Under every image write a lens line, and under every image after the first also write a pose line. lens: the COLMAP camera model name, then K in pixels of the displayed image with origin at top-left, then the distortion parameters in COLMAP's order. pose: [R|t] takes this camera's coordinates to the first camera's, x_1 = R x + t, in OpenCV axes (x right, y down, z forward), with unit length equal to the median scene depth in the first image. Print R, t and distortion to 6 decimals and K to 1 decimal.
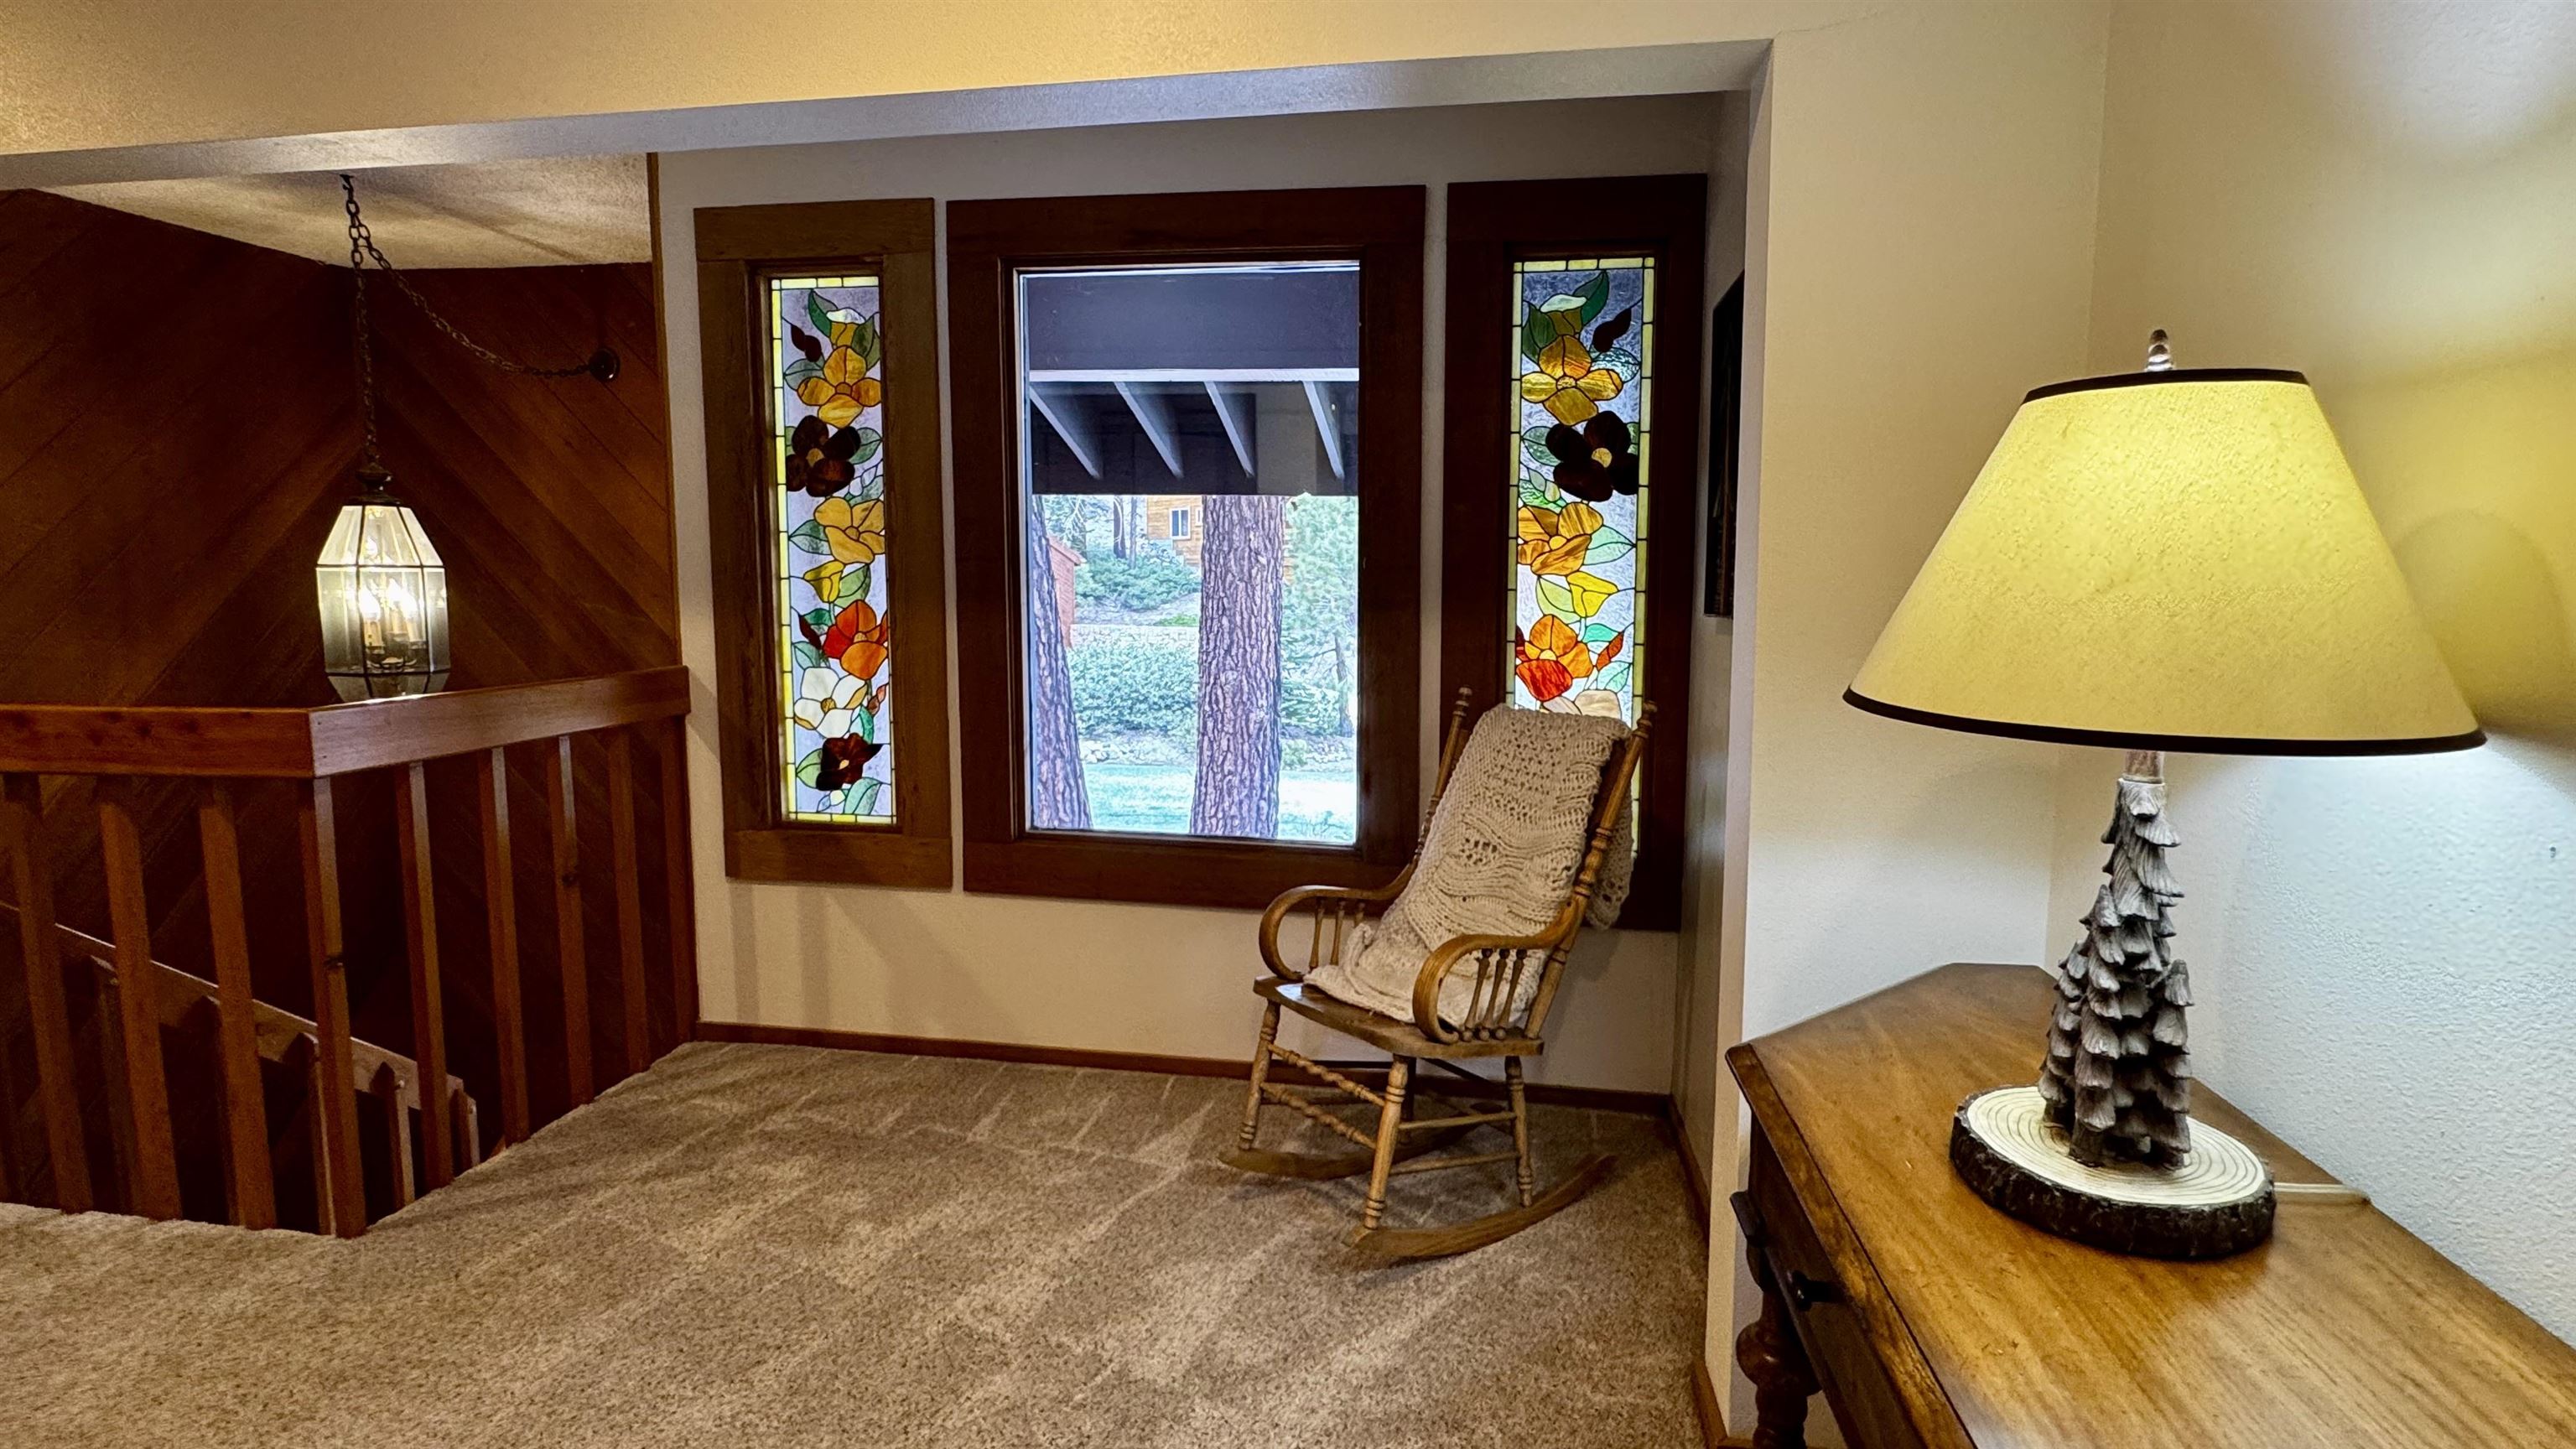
lens RADIAL K [[1251.4, 0, 1290.8], [0, 1251.4, 734.1], [0, 0, 1]] dist [-0.005413, -0.000831]
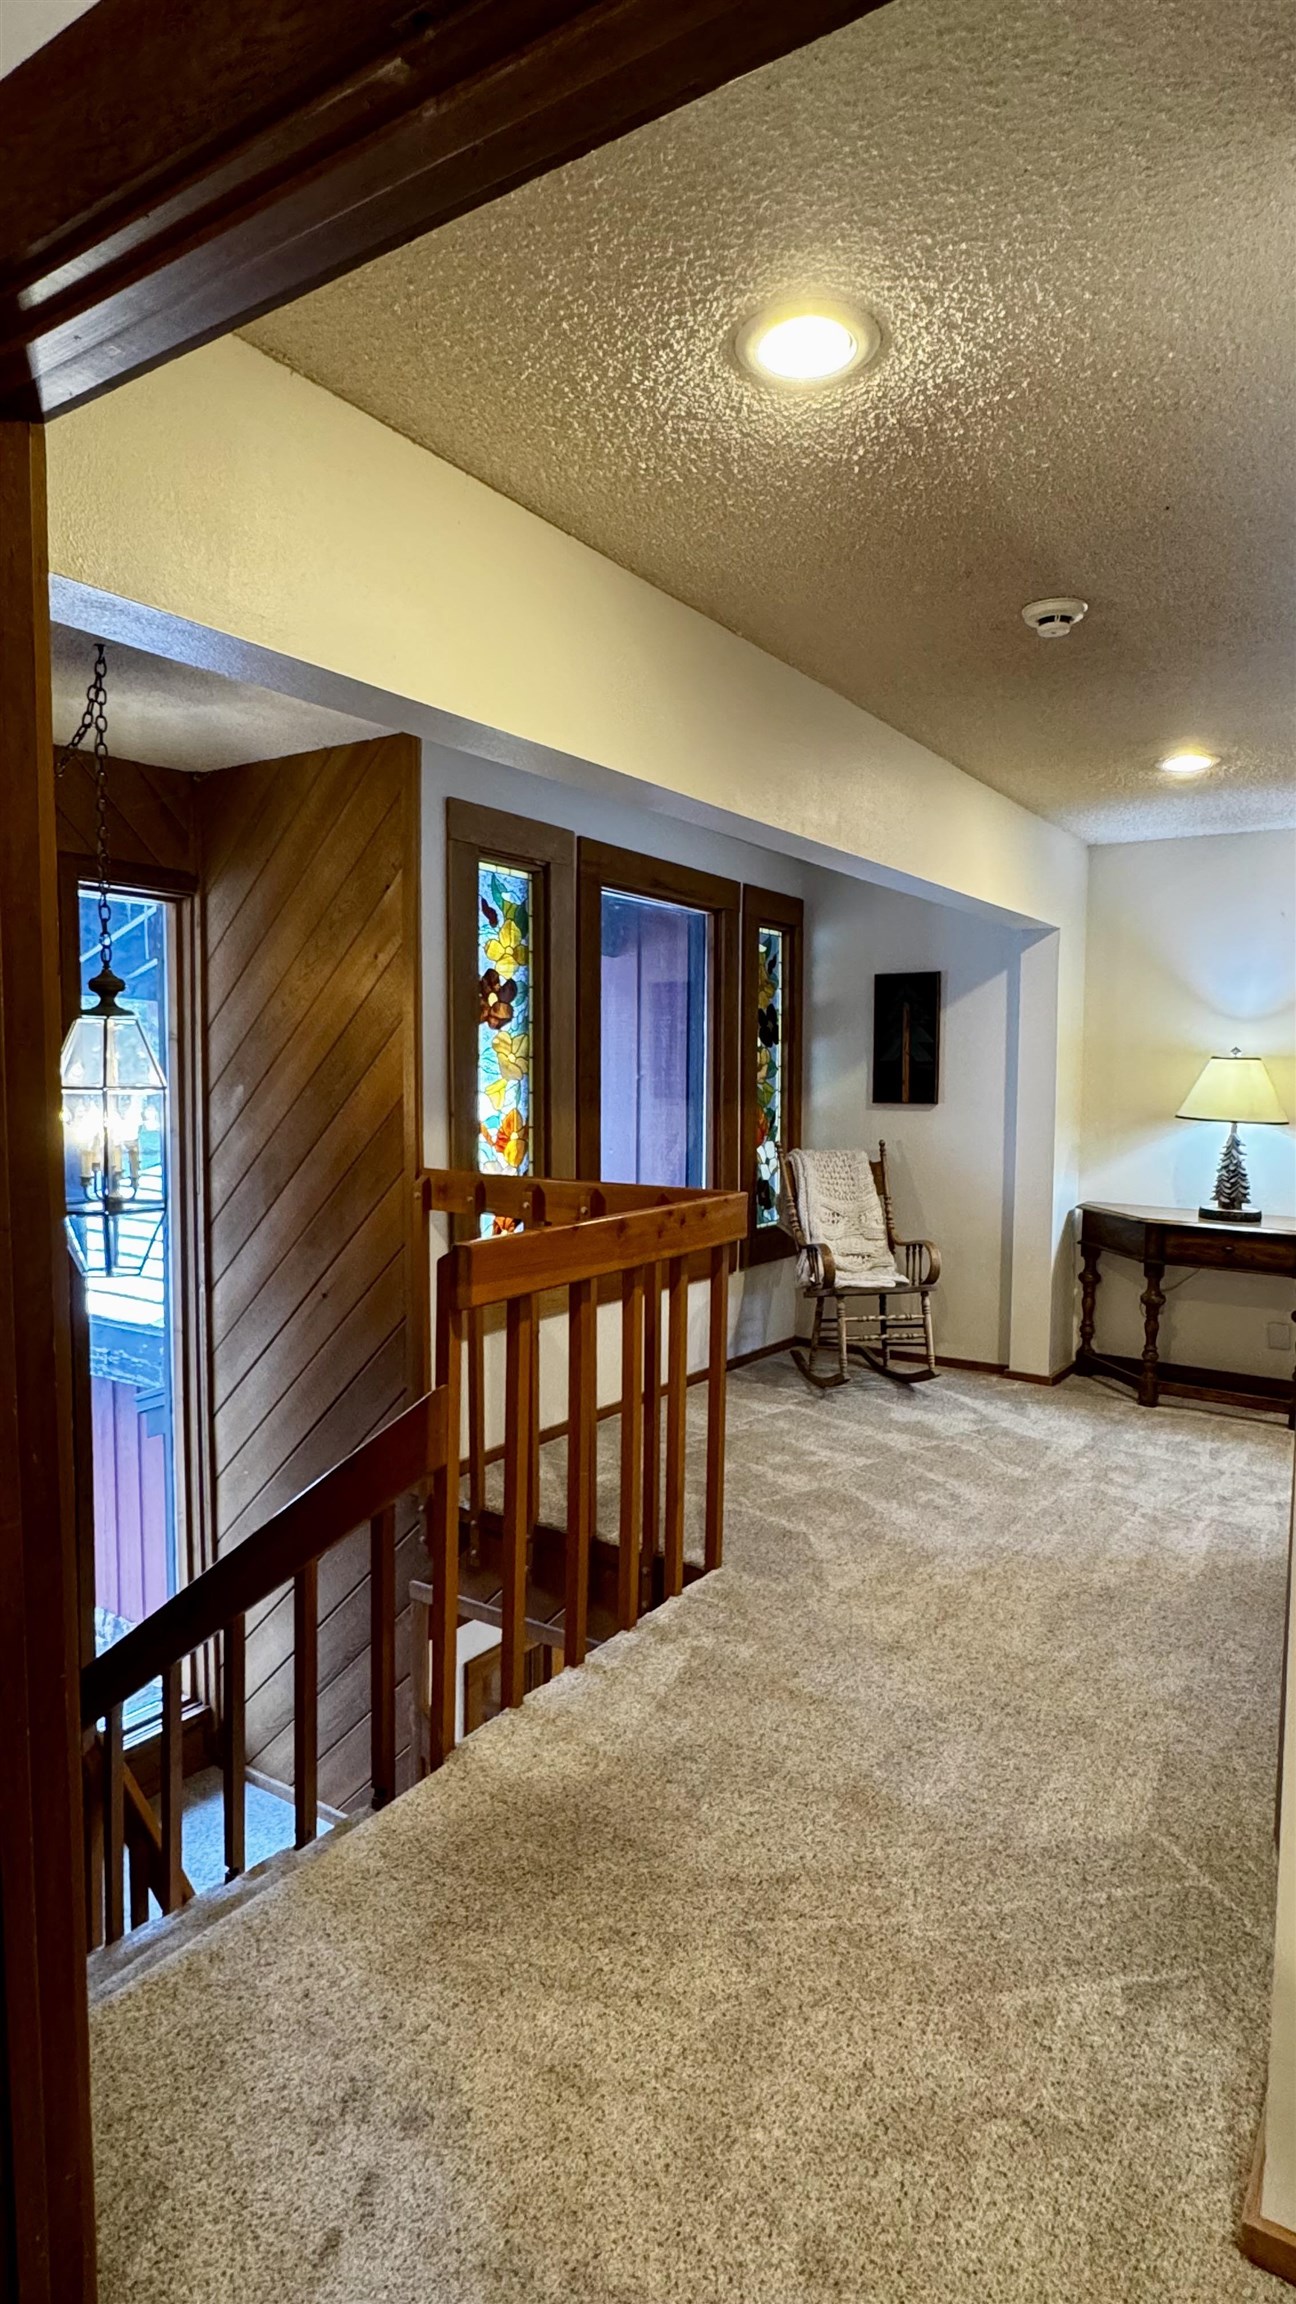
lens RADIAL K [[1244.2, 0, 644.5], [0, 1244.2, 1153.7], [0, 0, 1]] dist [0.001390, 0.000616]
pose [[0.405816, -0.066039, 0.911566, -1.504117], [0.095659, 0.994977, 0.029495, -0.084486], [-0.908935, 0.075230, 0.410095, 0.335417]]
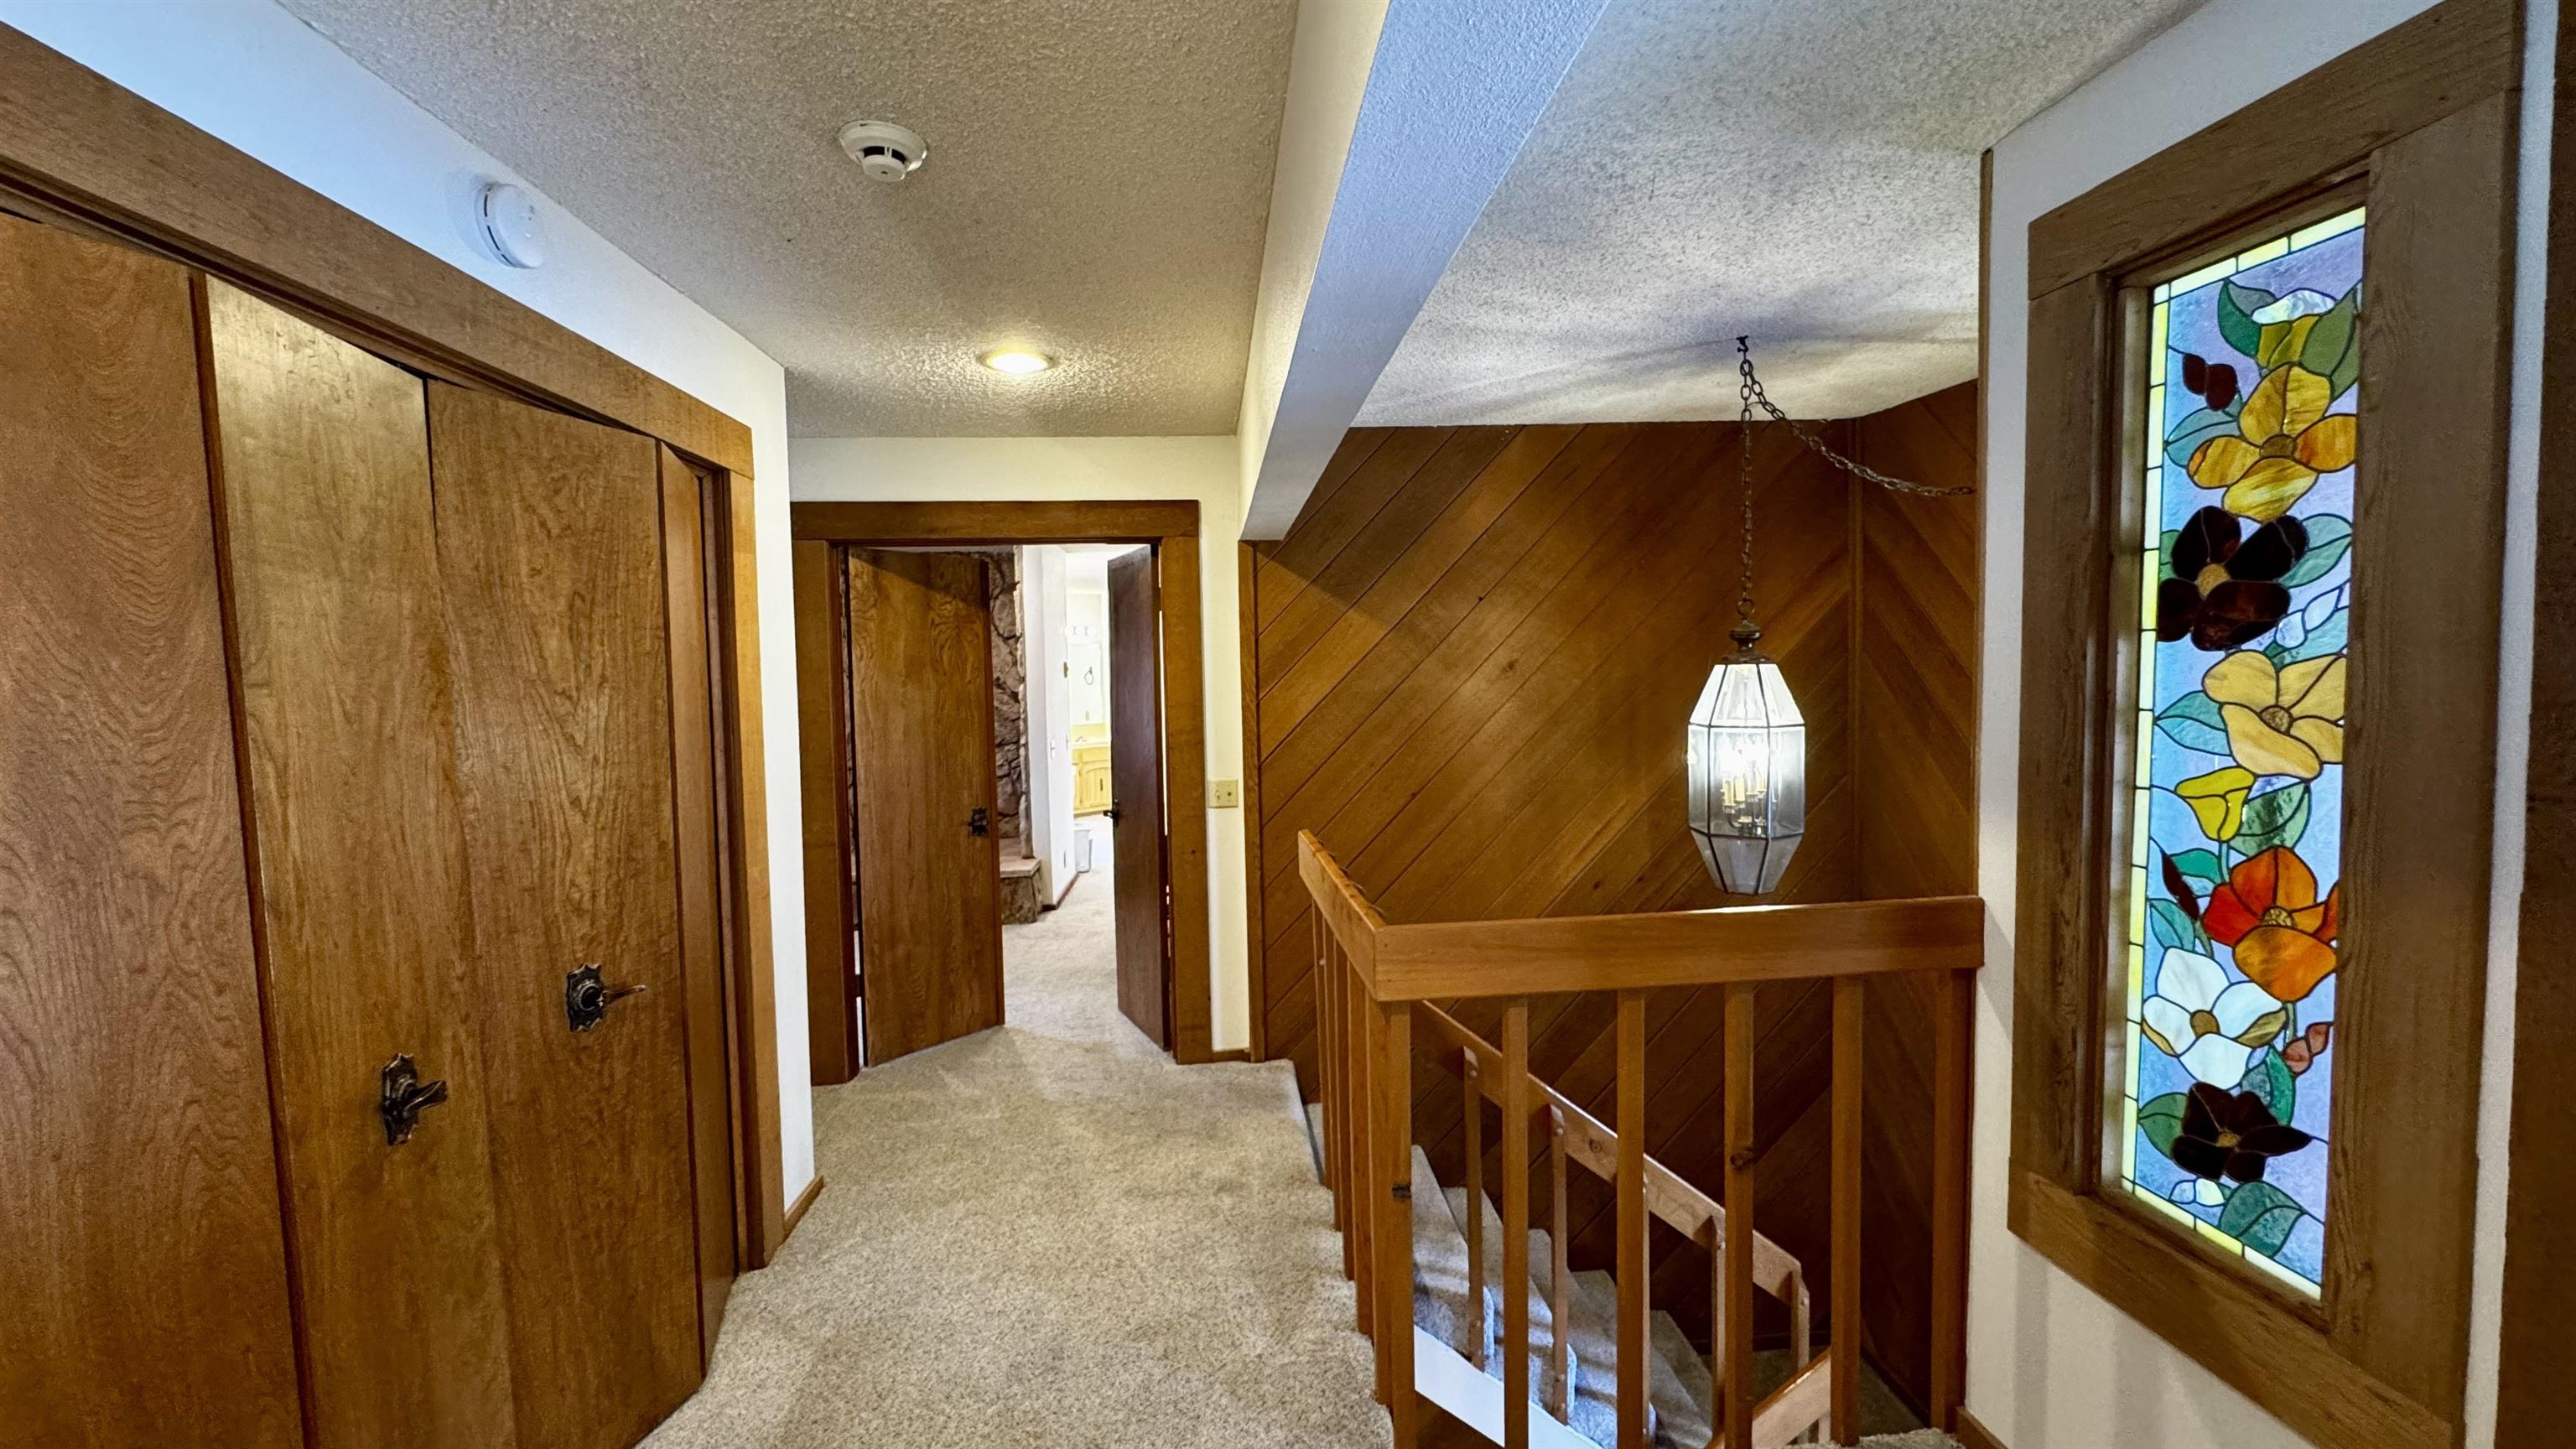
lens RADIAL K [[1038.5, 0, 1271.5], [0, 1038.5, 722.5], [0, 0, 1]] dist [-0.004040, 0.000450]
pose [[0.250853, 0.040147, -0.967192, -0.037811], [-0.098344, 0.995027, 0.015796, -0.124313], [0.963017, 0.091155, 0.253554, 0.485602]]
